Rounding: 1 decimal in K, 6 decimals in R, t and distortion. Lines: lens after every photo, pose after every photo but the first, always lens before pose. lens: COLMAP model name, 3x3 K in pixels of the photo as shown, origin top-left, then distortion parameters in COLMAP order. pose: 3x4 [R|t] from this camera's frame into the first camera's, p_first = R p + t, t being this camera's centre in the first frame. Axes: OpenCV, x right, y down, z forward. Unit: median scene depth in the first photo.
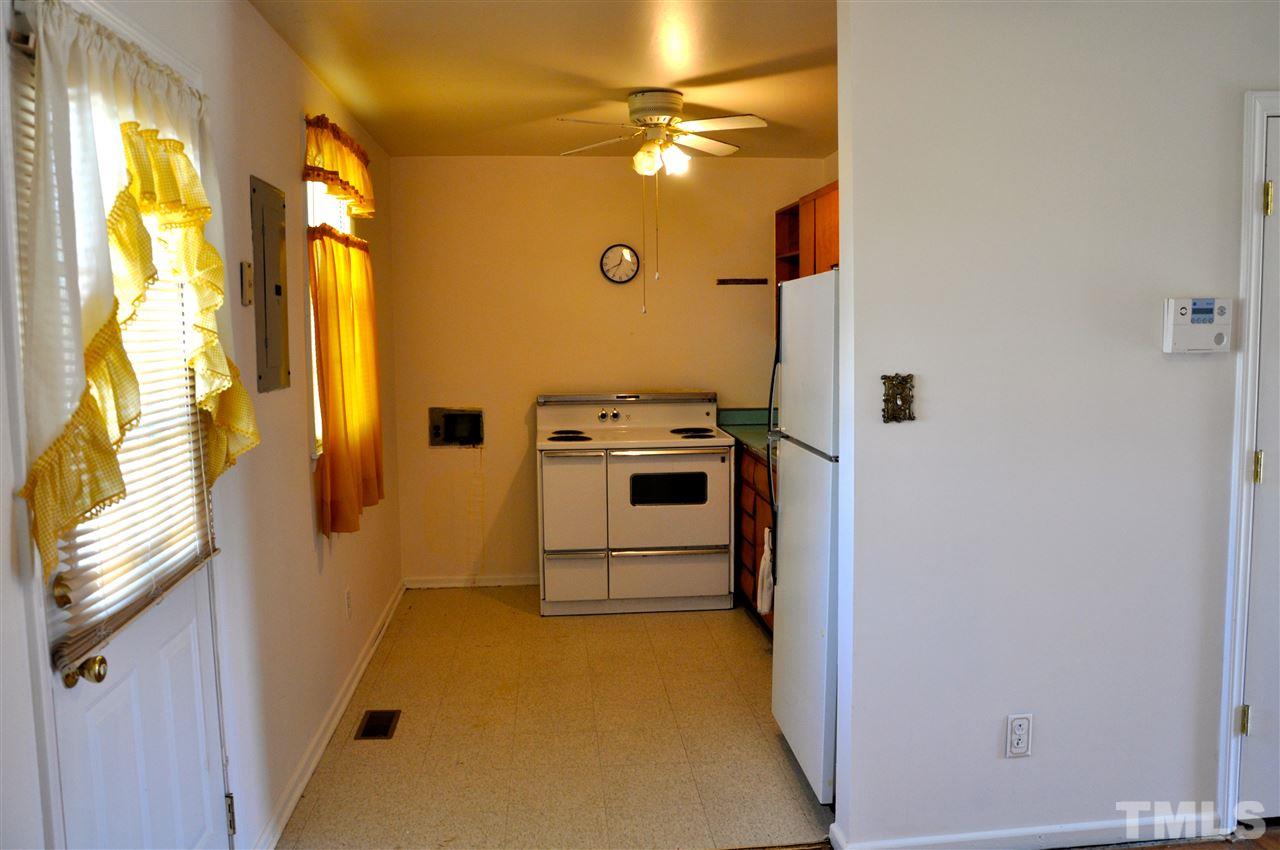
lens RADIAL K [[1003.7, 0, 640.0], [0, 1003.7, 425.0], [0, 0, 1]] dist [-0.154027, 0.130475]
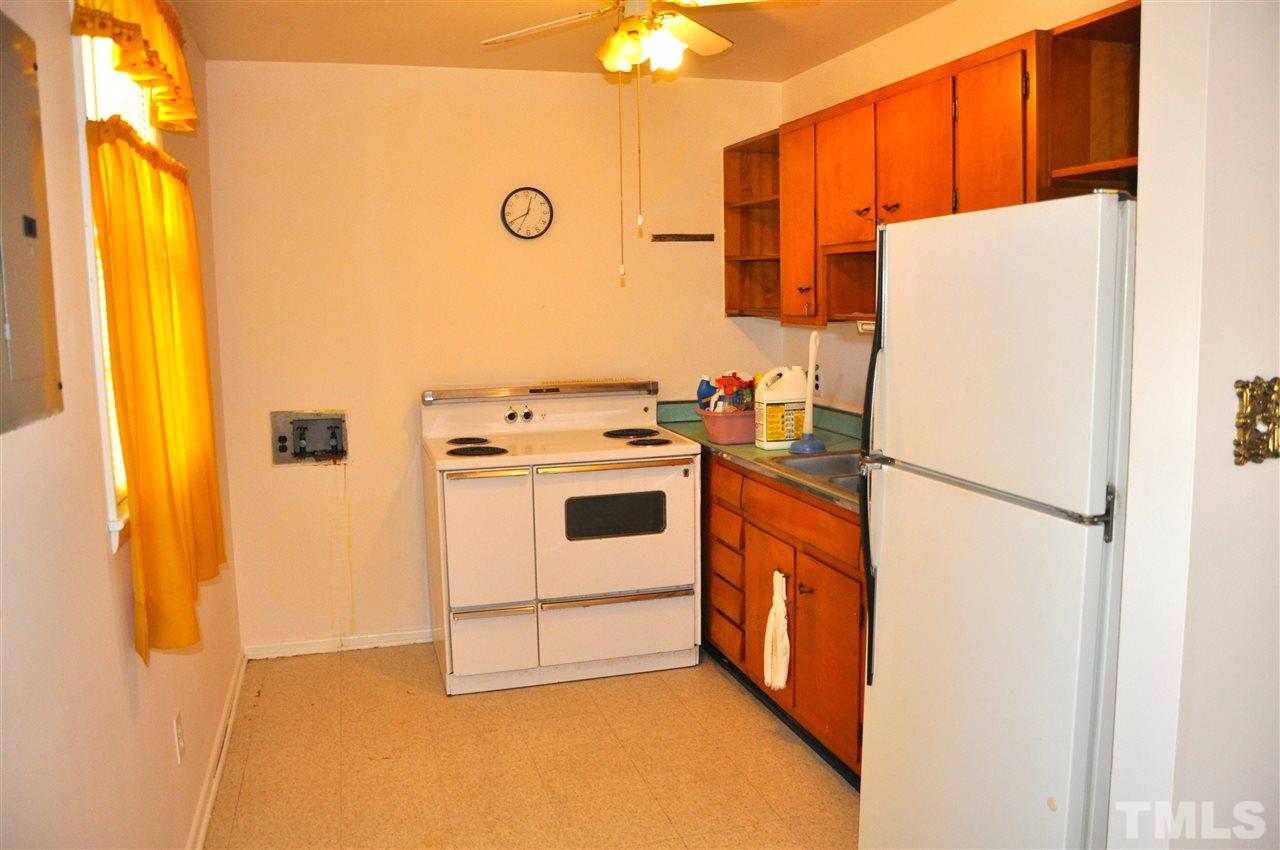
lens RADIAL K [[1003.7, 0, 640.0], [0, 1003.7, 425.0], [0, 0, 1]] dist [-0.154027, 0.130475]
pose [[0.980964, -0.030236, 0.191820, -0.094217], [0.024824, 0.999225, 0.030556, -0.025115], [-0.192595, -0.025212, 0.980954, 0.270192]]
